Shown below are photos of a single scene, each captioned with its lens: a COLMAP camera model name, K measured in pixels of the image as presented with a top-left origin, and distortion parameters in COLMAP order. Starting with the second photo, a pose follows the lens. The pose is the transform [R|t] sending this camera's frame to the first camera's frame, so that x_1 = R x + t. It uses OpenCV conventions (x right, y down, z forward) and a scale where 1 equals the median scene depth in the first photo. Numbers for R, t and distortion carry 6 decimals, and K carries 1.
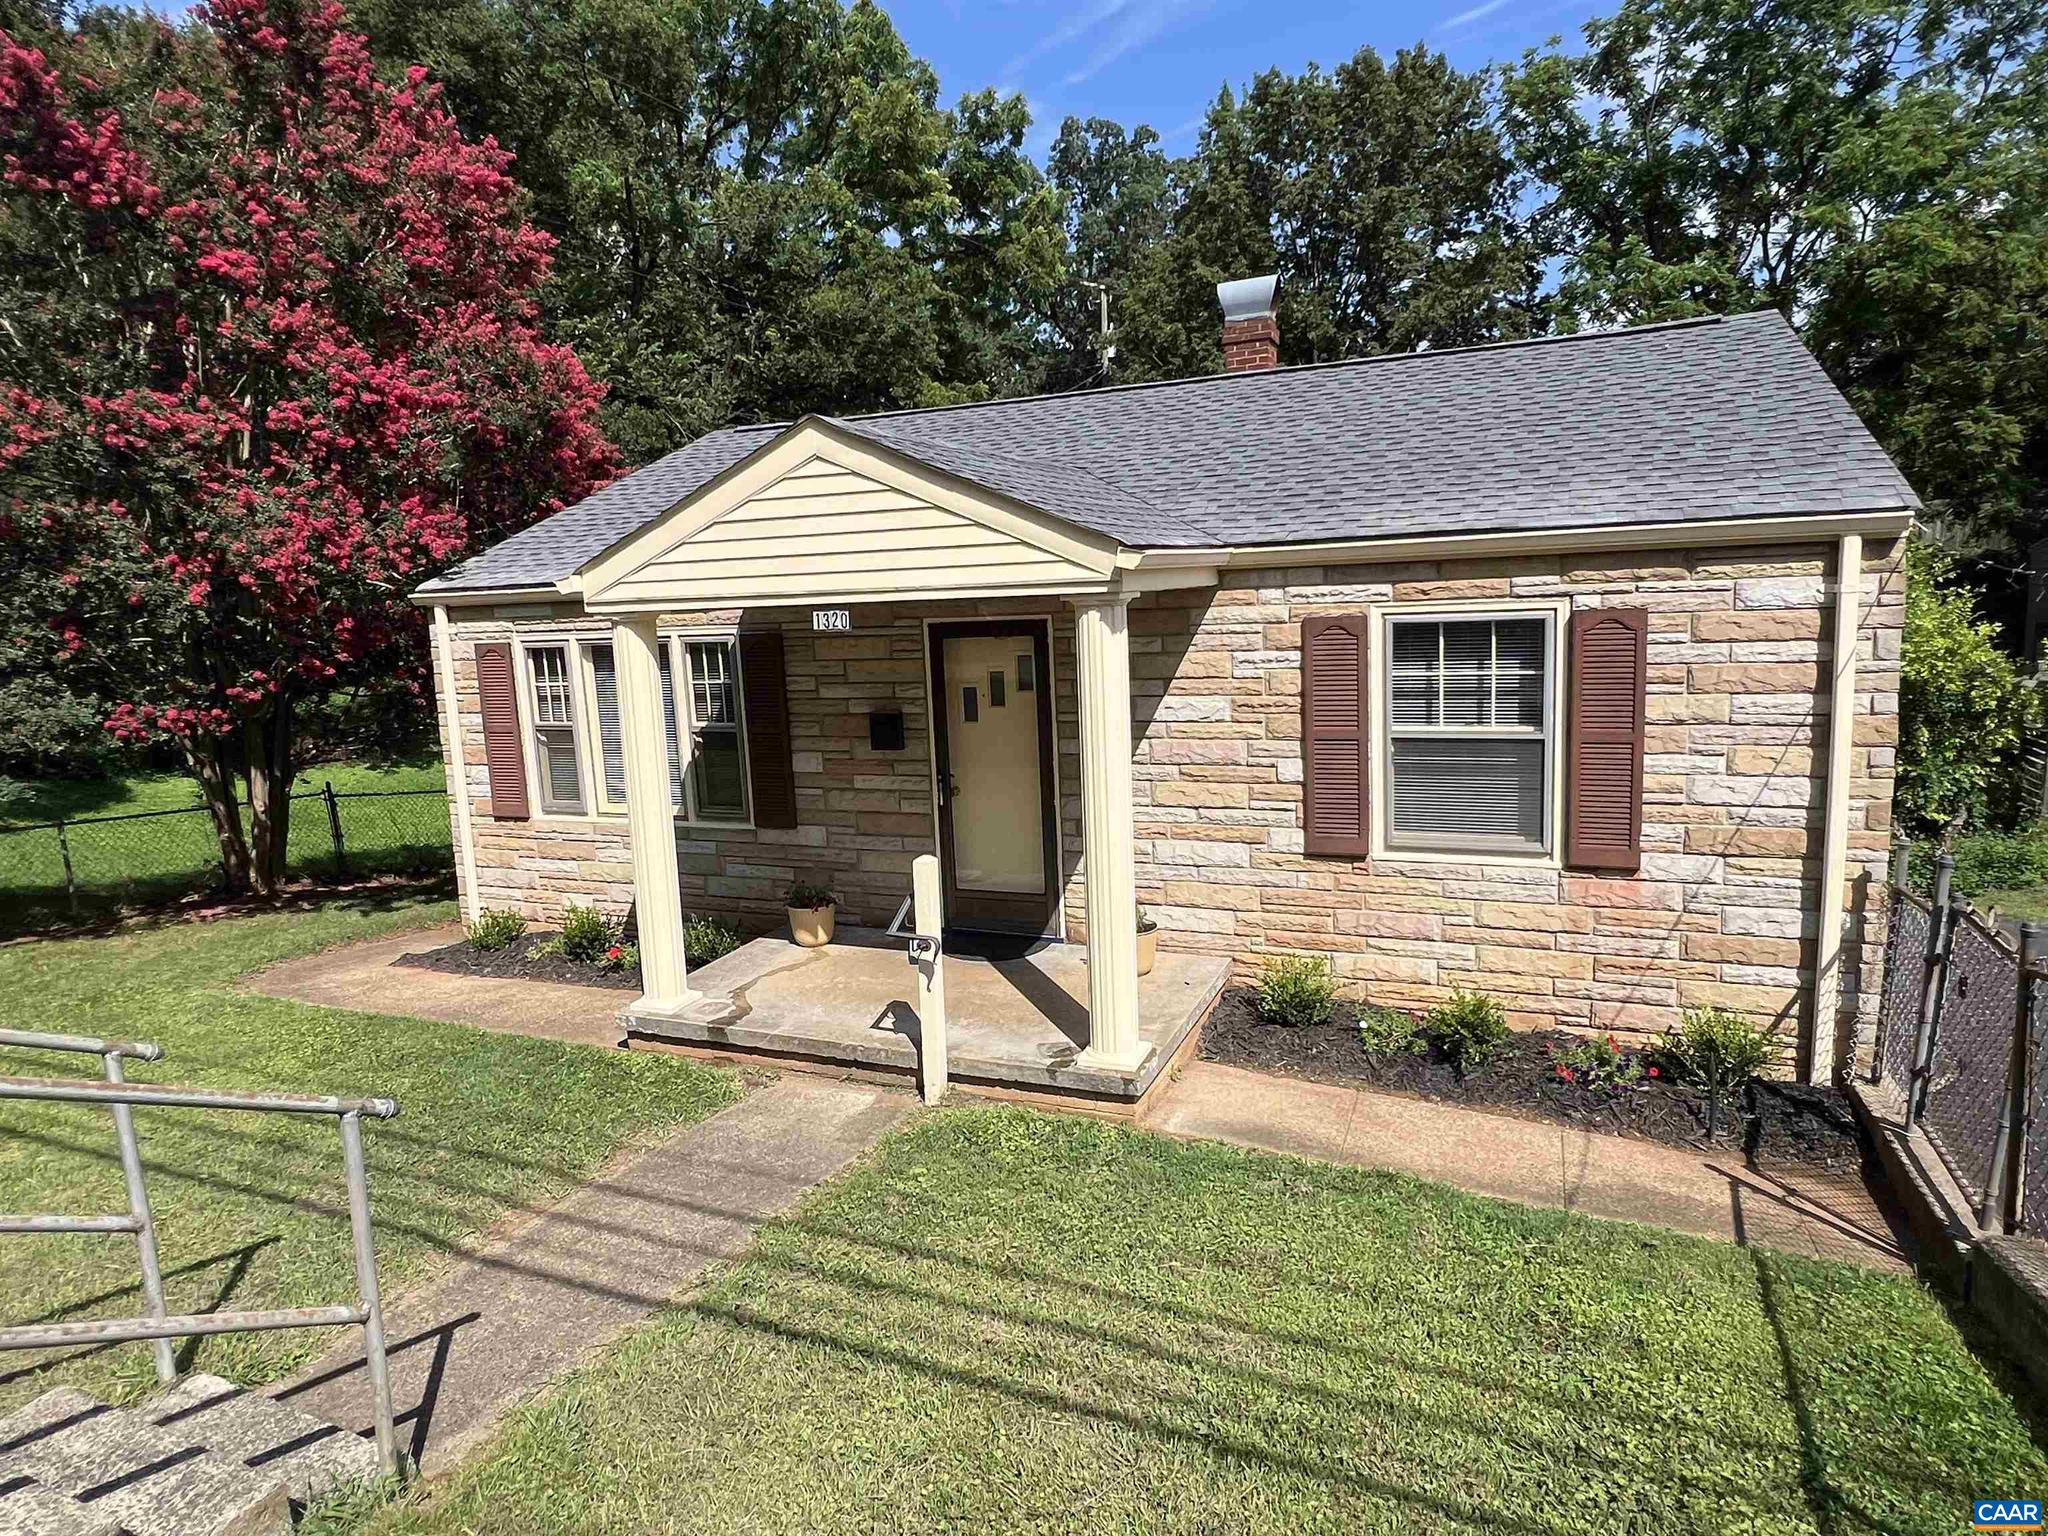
lens RADIAL K [[1195.4, 0, 1037.4], [0, 1195.4, 780.5], [0, 0, 1]] dist [-0.001530, 0.002456]
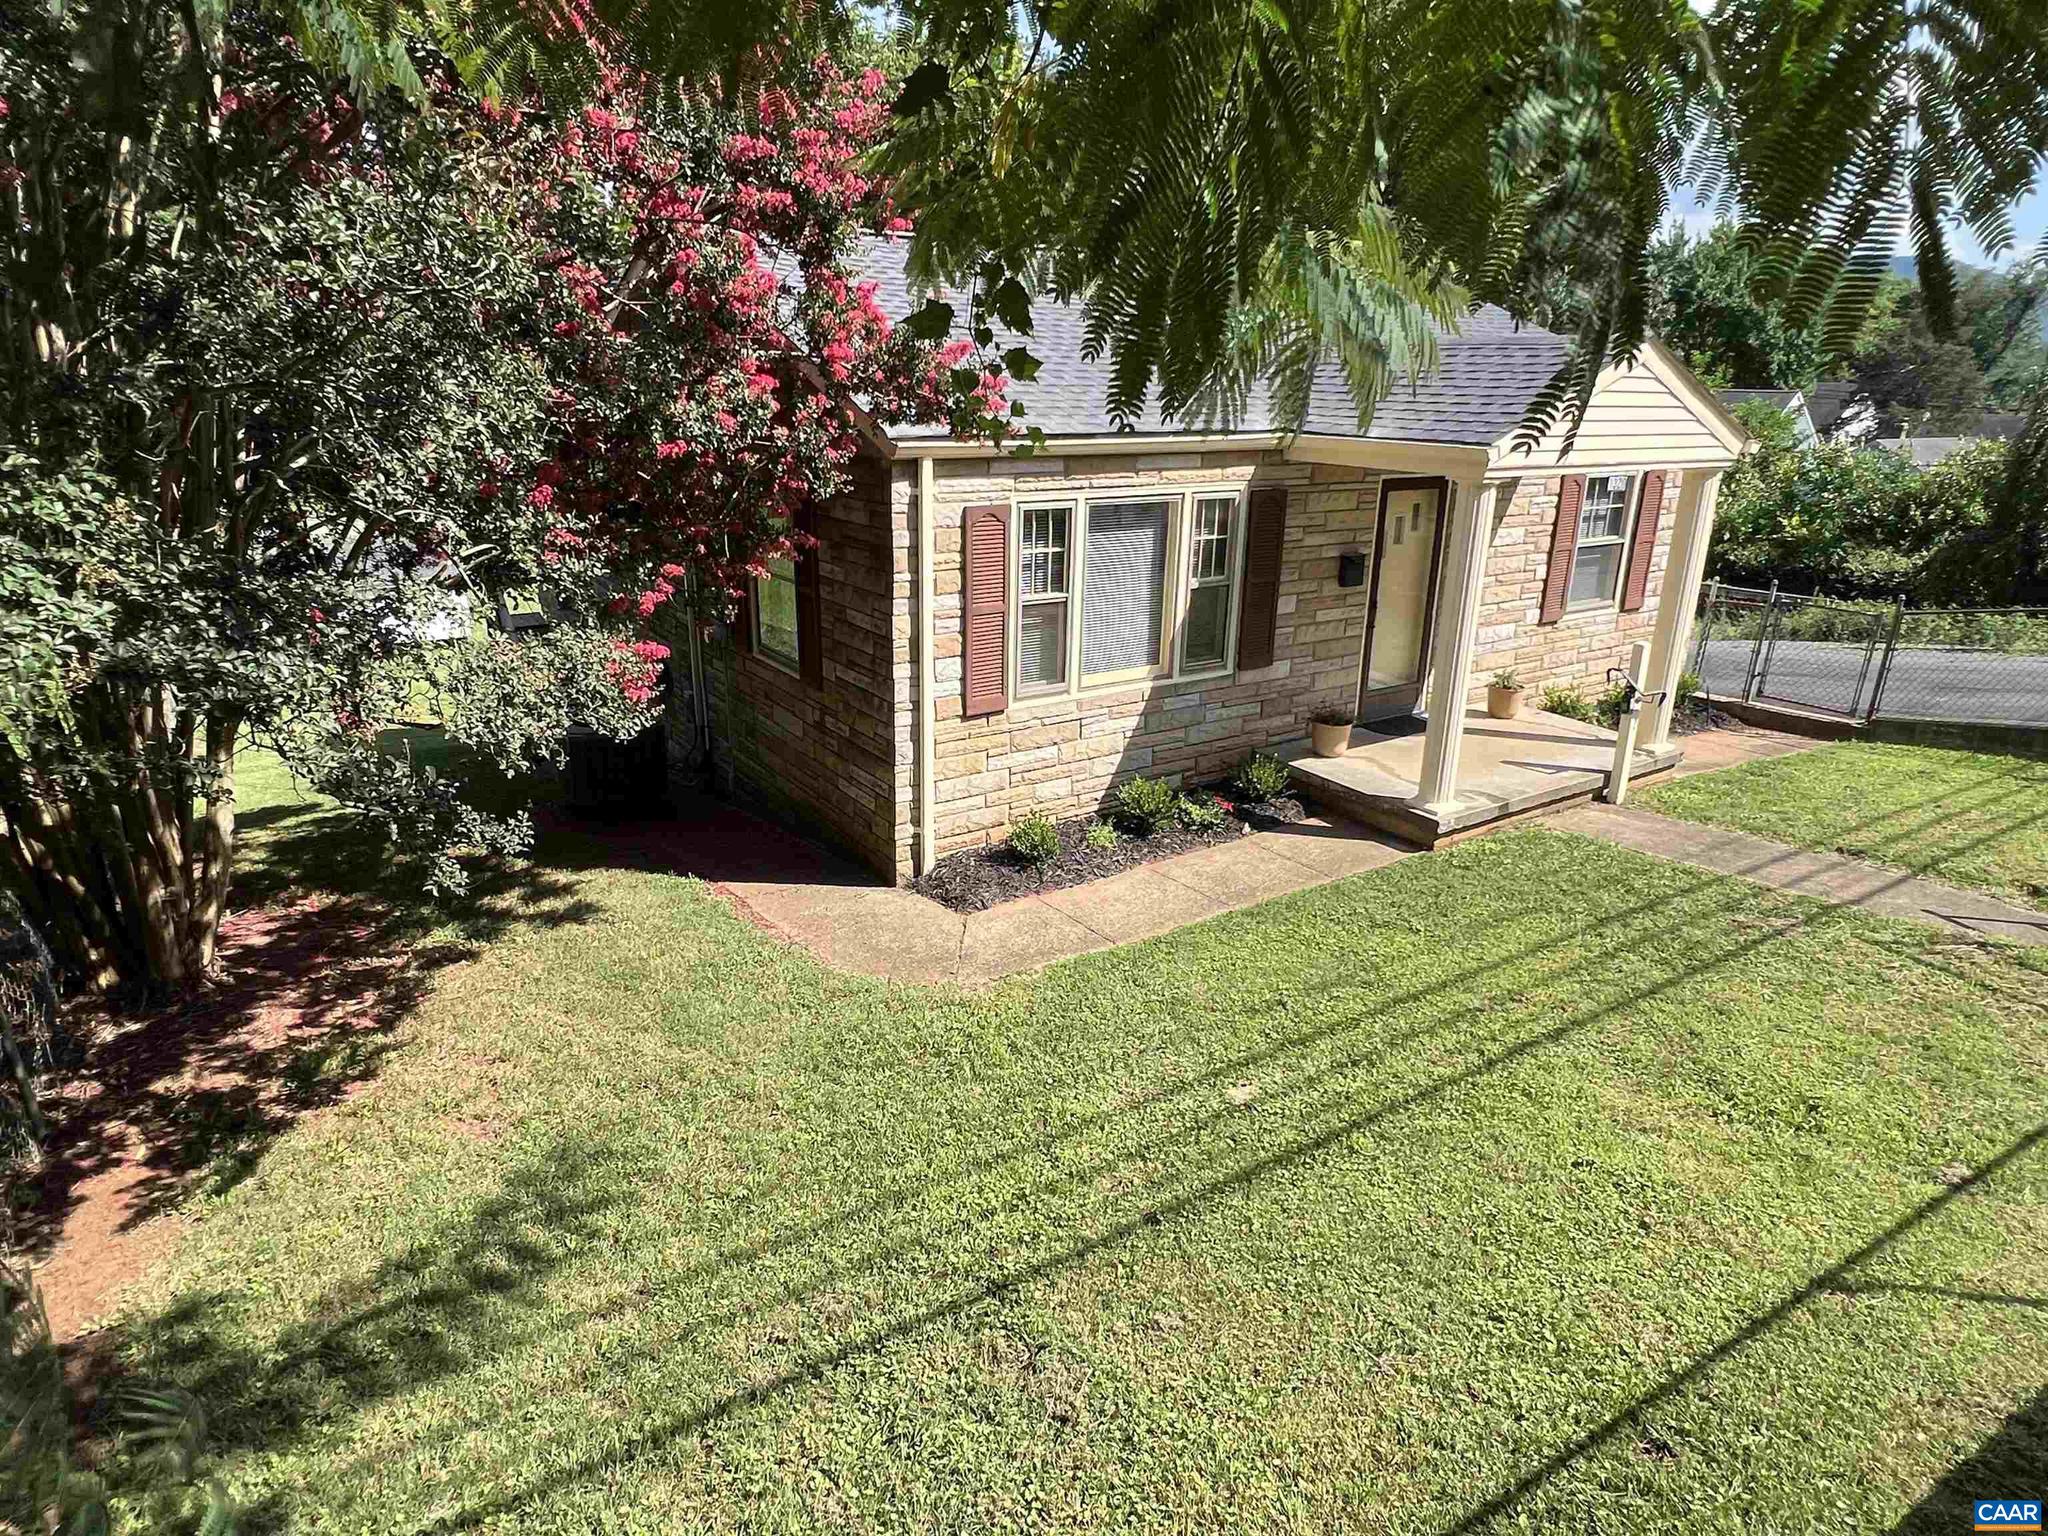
lens RADIAL K [[1195.4, 0, 1020.8], [0, 1195.4, 779.9], [0, 0, 1]] dist [-0.001530, 0.002456]
pose [[0.548634, -0.215486, 0.807816, -1.514960], [0.097268, 0.976104, 0.194317, -0.115422], [-0.830385, -0.028034, 0.556484, 0.676512]]
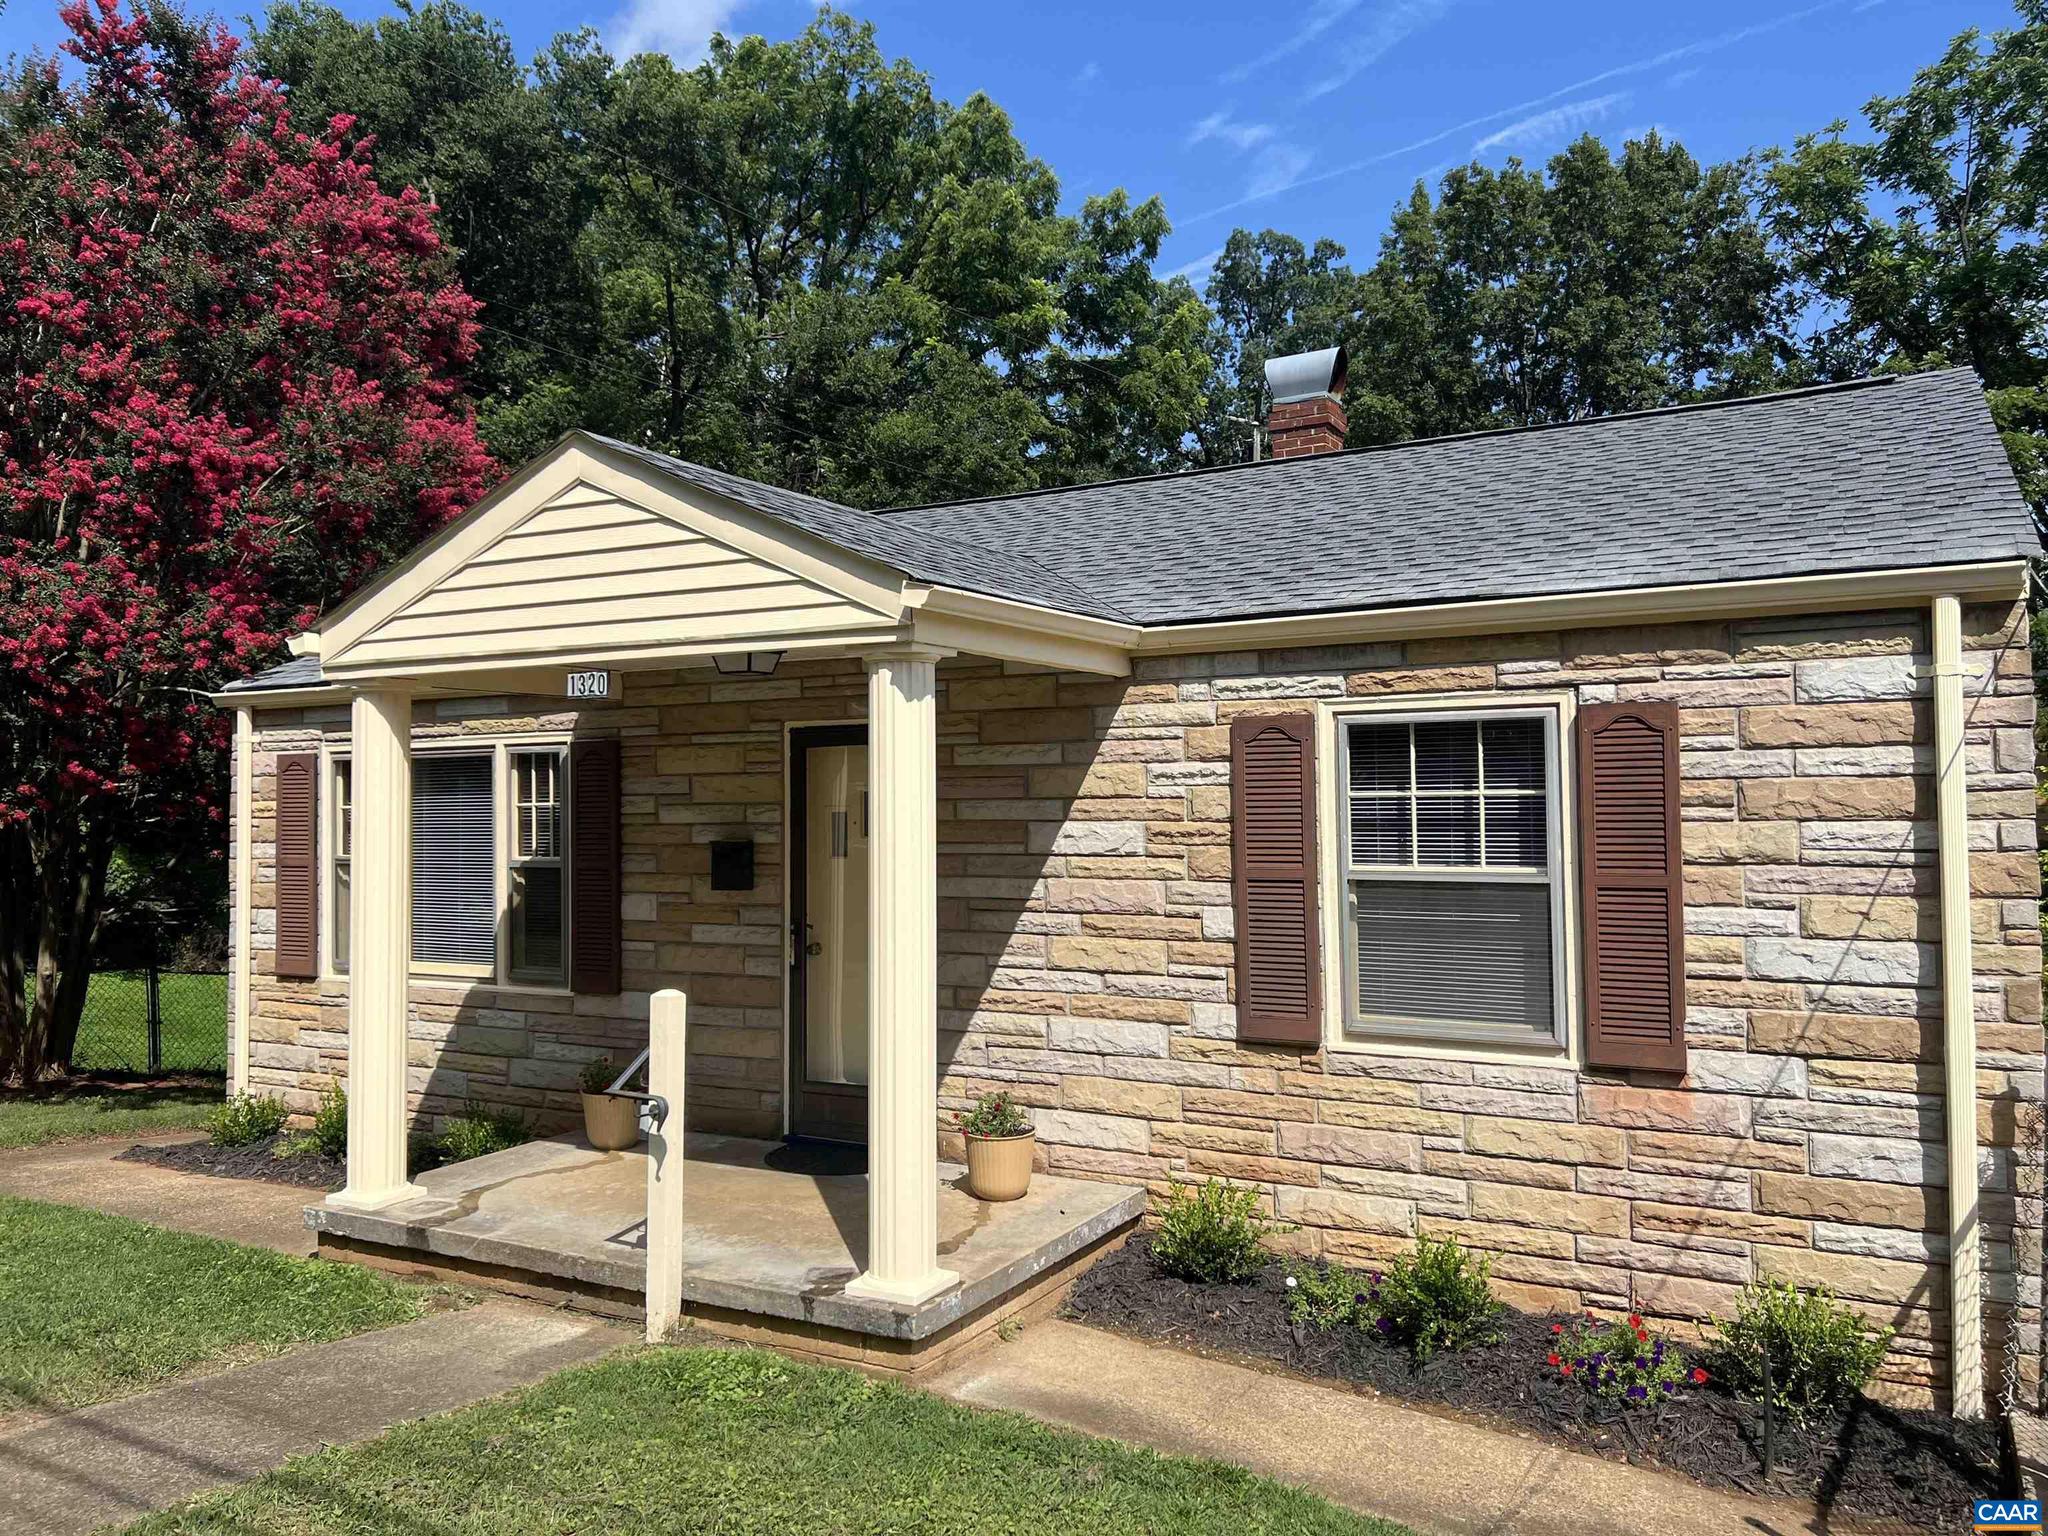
lens RADIAL K [[1551.6, 0, 1033.7], [0, 1551.6, 779.6], [0, 0, 1]] dist [0.068070, -0.092044]
pose [[0.992868, 0.033704, -0.114357, 0.204076], [-0.053555, 0.983068, -0.175240, 0.078229], [0.106515, 0.180114, 0.977862, 0.033983]]
